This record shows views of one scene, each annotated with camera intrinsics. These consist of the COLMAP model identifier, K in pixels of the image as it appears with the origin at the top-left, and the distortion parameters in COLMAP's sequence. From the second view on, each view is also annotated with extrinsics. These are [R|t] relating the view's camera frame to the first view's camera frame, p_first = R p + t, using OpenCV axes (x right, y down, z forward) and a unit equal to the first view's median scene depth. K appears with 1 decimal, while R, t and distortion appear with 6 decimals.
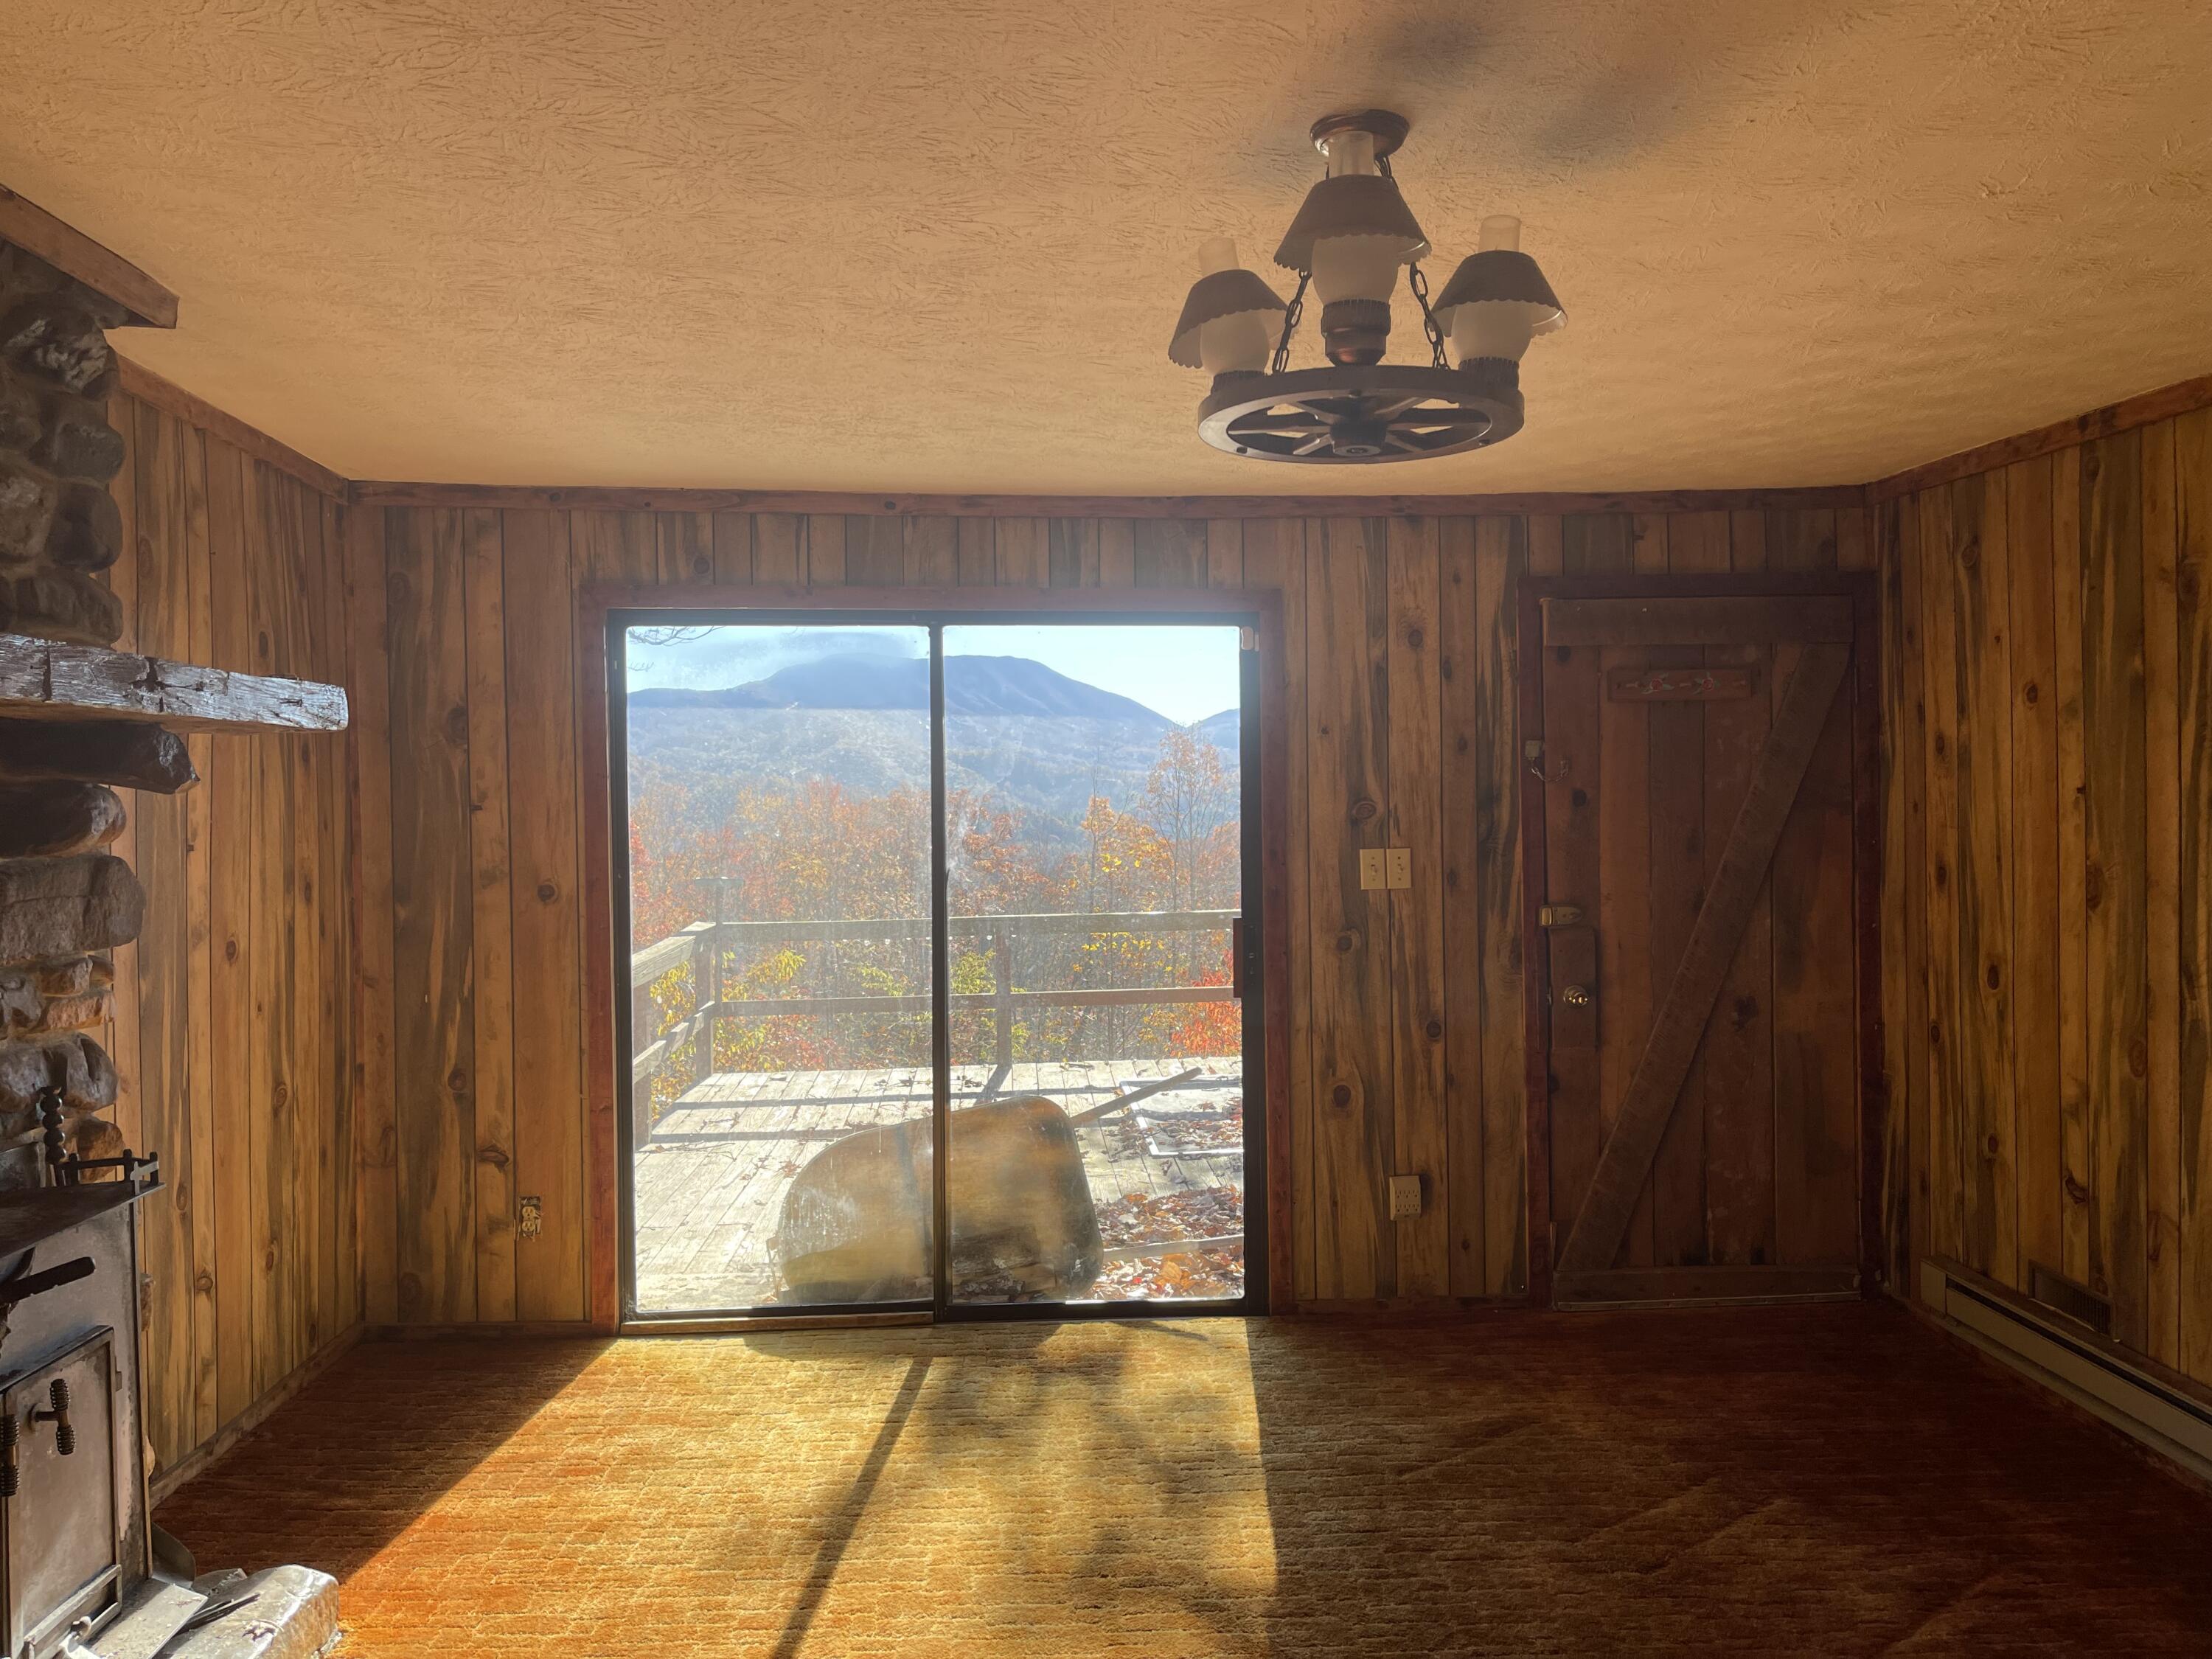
lens RADIAL K [[1657.6, 0, 1119.3], [0, 1657.6, 823.5], [0, 0, 1]] dist [0.079424, -0.101839]
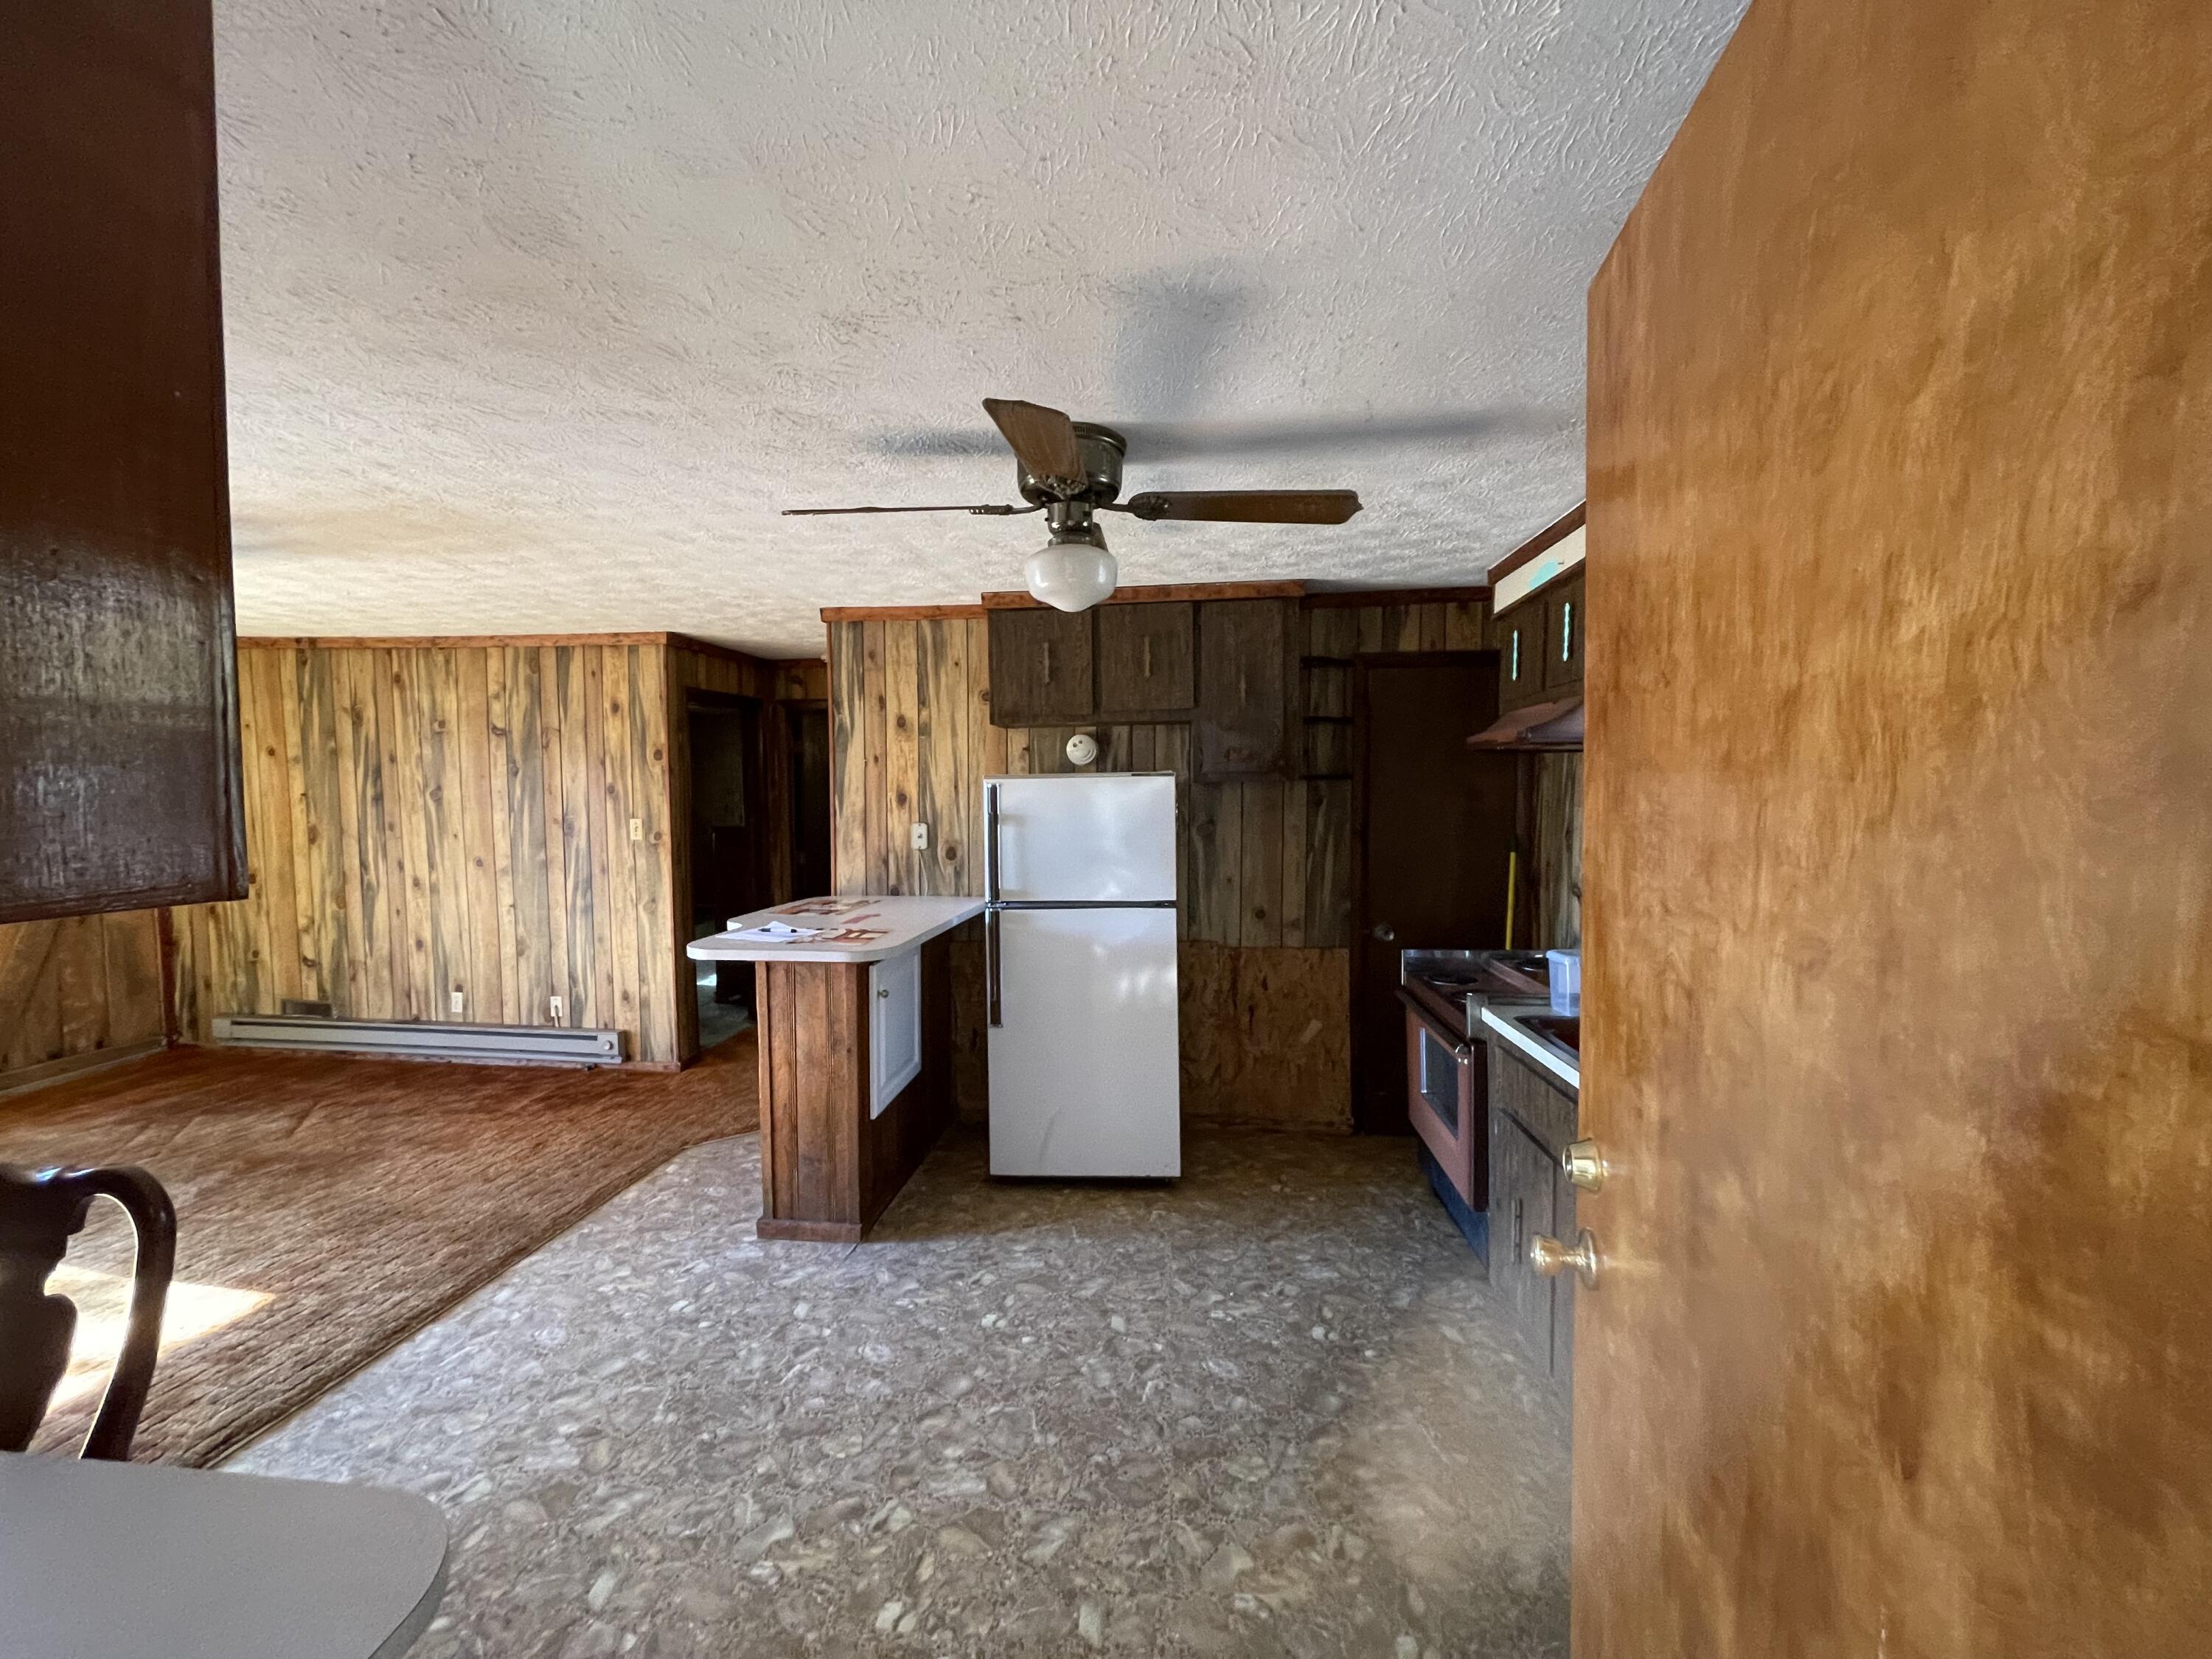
lens RADIAL K [[885.7, 0, 1089.6], [0, 885.7, 835.5], [0, 0, 1]] dist [0.001722, -0.000574]
pose [[0.182051, -0.048850, 0.982075, -0.442586], [0.015612, 0.998783, 0.046787, -0.003161], [-0.983165, 0.006815, 0.182592, -0.309836]]
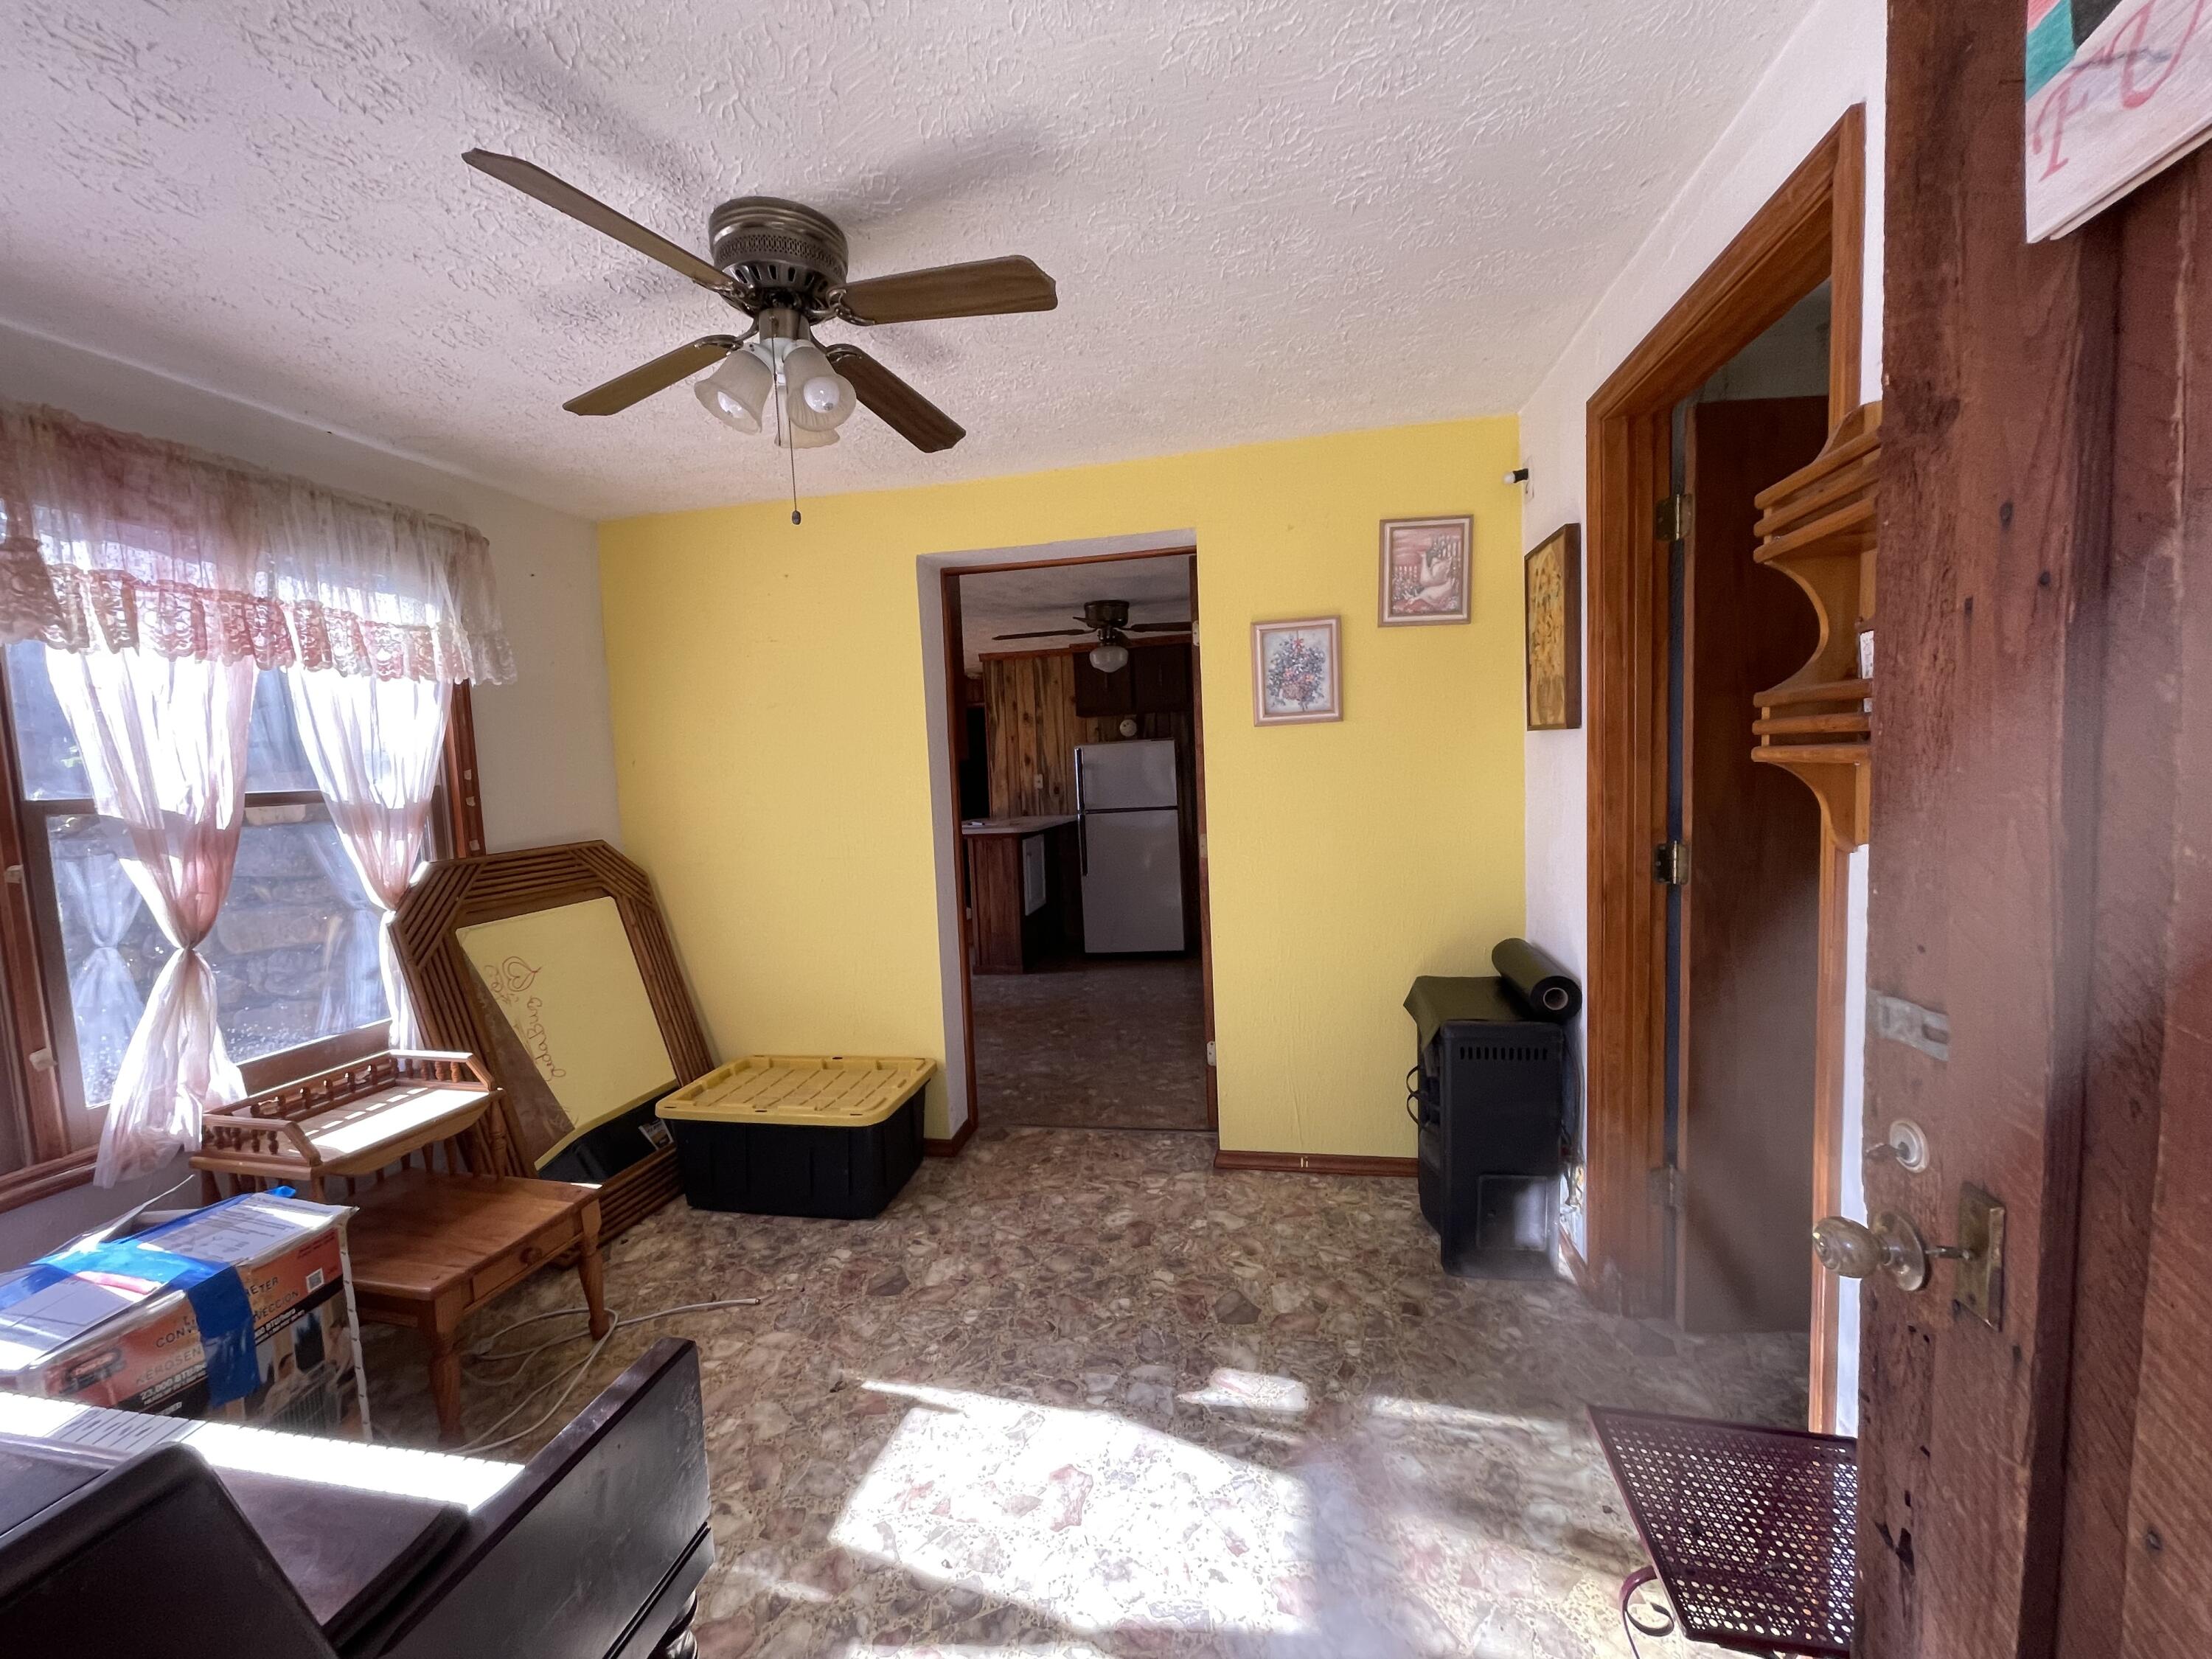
lens RADIAL K [[885.7, 0, 1089.7], [0, 885.7, 833.9], [0, 0, 1]] dist [0.001722, -0.000574]
pose [[0.278934, -0.090328, 0.956053, -1.144989], [0.056135, 0.995398, 0.077667, 0.013957], [-0.958668, 0.032004, 0.282721, -0.525060]]
